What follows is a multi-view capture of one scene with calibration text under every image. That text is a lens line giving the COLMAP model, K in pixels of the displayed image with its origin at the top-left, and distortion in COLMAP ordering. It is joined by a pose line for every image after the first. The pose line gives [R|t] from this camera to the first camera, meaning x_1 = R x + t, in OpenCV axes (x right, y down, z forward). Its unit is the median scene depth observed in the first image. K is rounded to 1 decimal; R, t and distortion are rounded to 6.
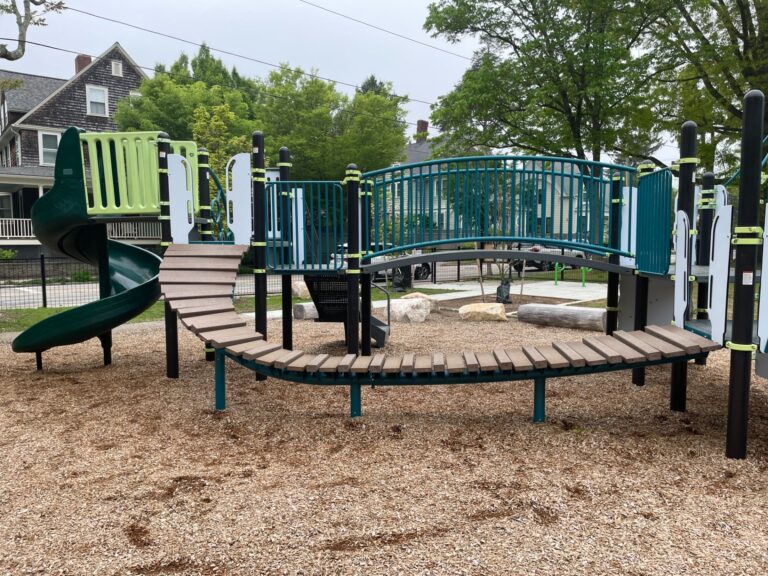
lens RADIAL K [[579.6, 0, 384.5], [0, 579.6, 295.0], [0, 0, 1]] dist [0.040764, -0.010068]
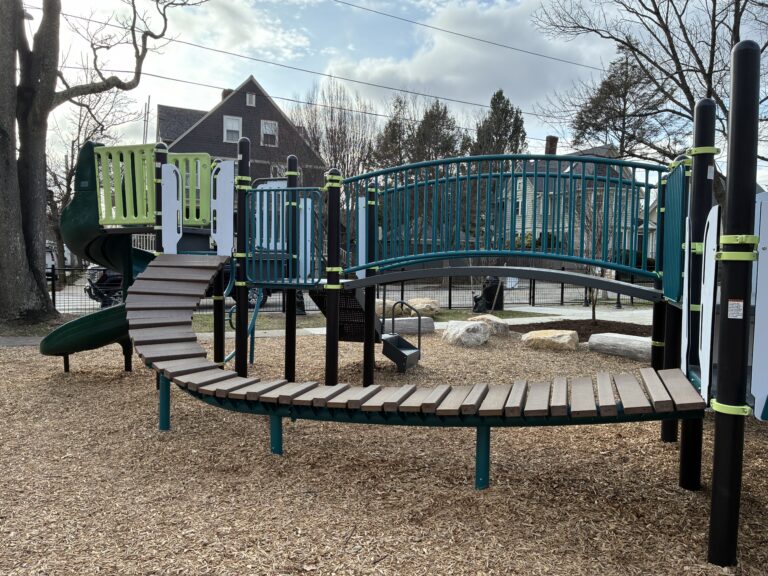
lens RADIAL K [[579.1, 0, 383.9], [0, 579.1, 283.5], [0, 0, 1]] dist [0.007264, 0.007870]
pose [[0.968996, 0.026880, -0.245610, 0.239782], [-0.039896, 0.998042, -0.048174, -0.005543], [0.243834, 0.056479, 0.968171, 0.146019]]
